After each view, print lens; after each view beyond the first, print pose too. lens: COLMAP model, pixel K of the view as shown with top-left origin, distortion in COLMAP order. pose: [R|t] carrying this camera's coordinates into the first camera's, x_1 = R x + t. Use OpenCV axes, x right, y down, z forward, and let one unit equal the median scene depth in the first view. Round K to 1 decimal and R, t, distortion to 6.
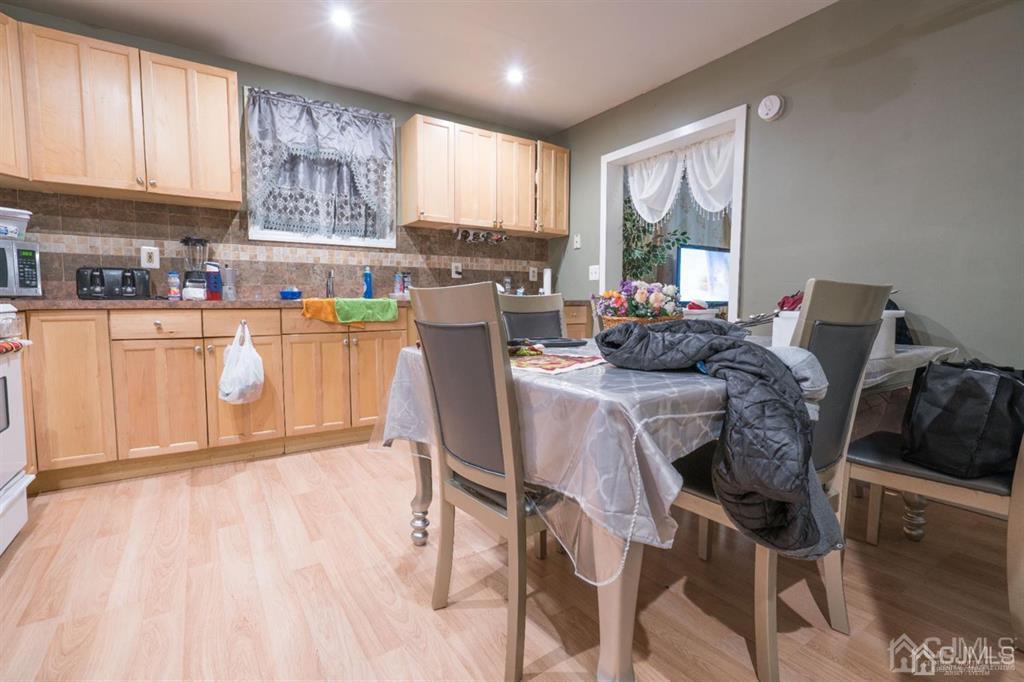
lens RADIAL K [[467.1, 0, 510.3], [0, 467.1, 335.7], [0, 0, 1]] dist [-0.002491, 0.000310]
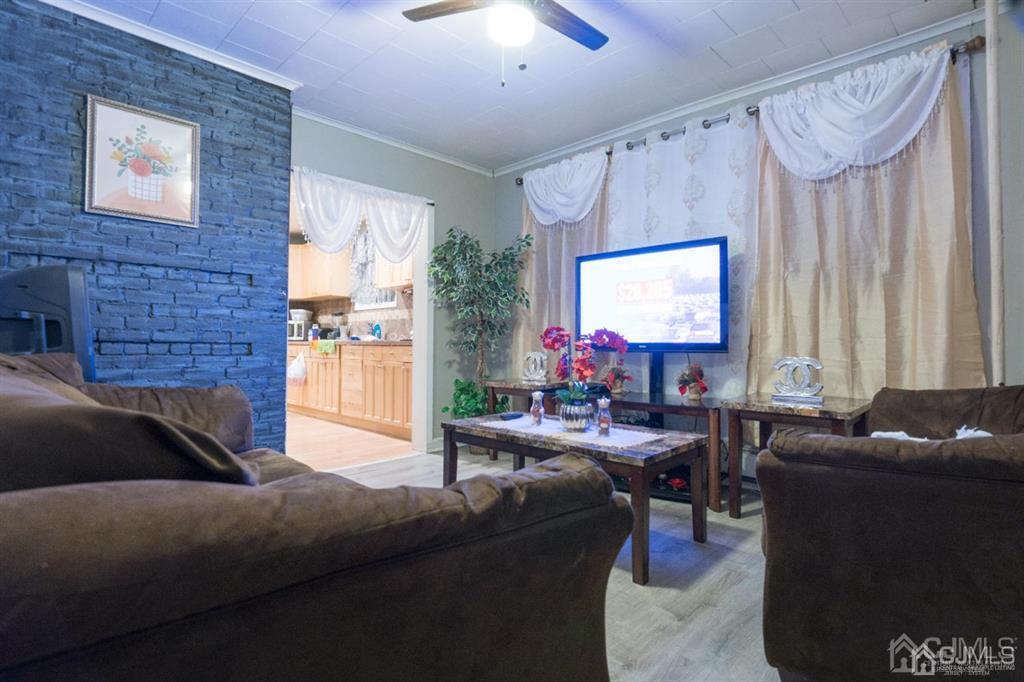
lens RADIAL K [[467.1, 0, 510.3], [0, 467.1, 335.7], [0, 0, 1]] dist [-0.002491, 0.000310]
pose [[0.208970, -0.018592, -0.977745, 1.804062], [-0.081393, 0.996020, -0.036335, -0.102119], [0.974529, 0.087174, 0.206625, 1.522049]]
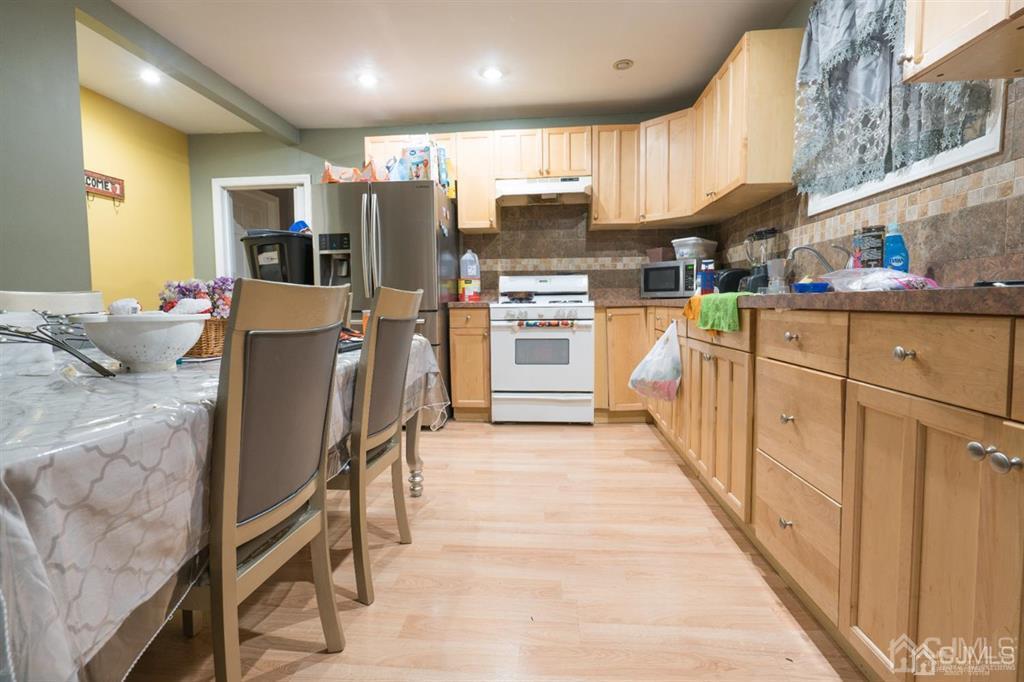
lens RADIAL K [[467.1, 0, 510.3], [0, 467.1, 335.7], [0, 0, 1]] dist [-0.002491, 0.000310]
pose [[-0.625073, 0.058834, -0.778346, 0.421343], [-0.048960, 0.992237, 0.114320, -0.095078], [0.779029, 0.109566, -0.617340, 1.366495]]
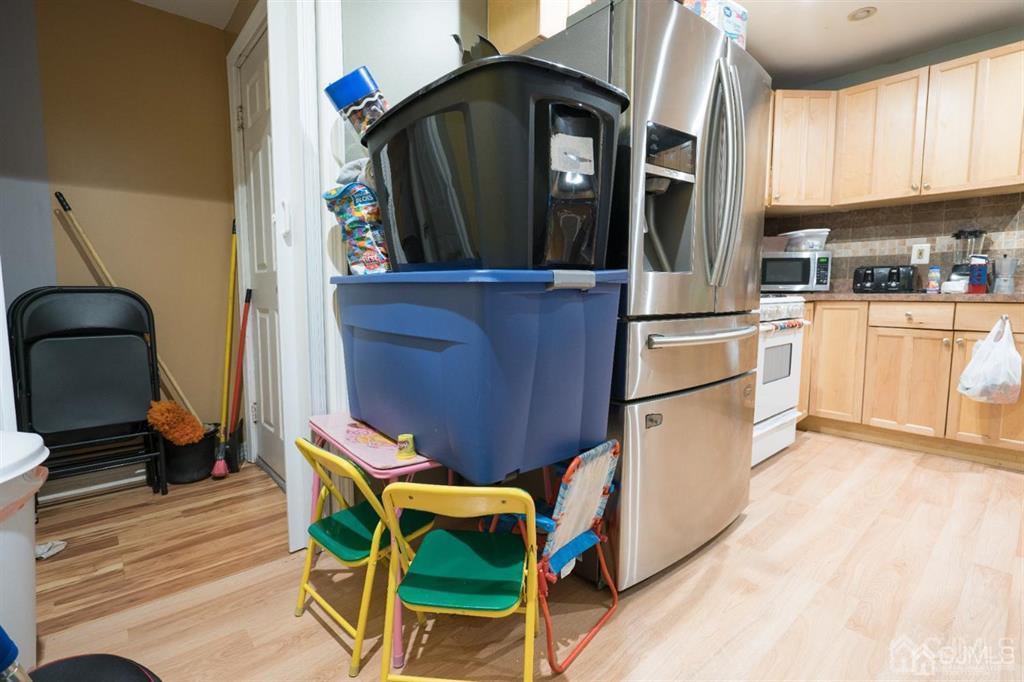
lens RADIAL K [[474.2, 0, 503.8], [0, 474.2, 335.5], [0, 0, 1]] dist [-0.000533, 0.000016]
pose [[0.127981, 0.086316, -0.988013, 0.236496], [-0.071981, 0.994387, 0.077549, 0.005822], [0.989161, 0.061193, 0.133475, -0.107685]]
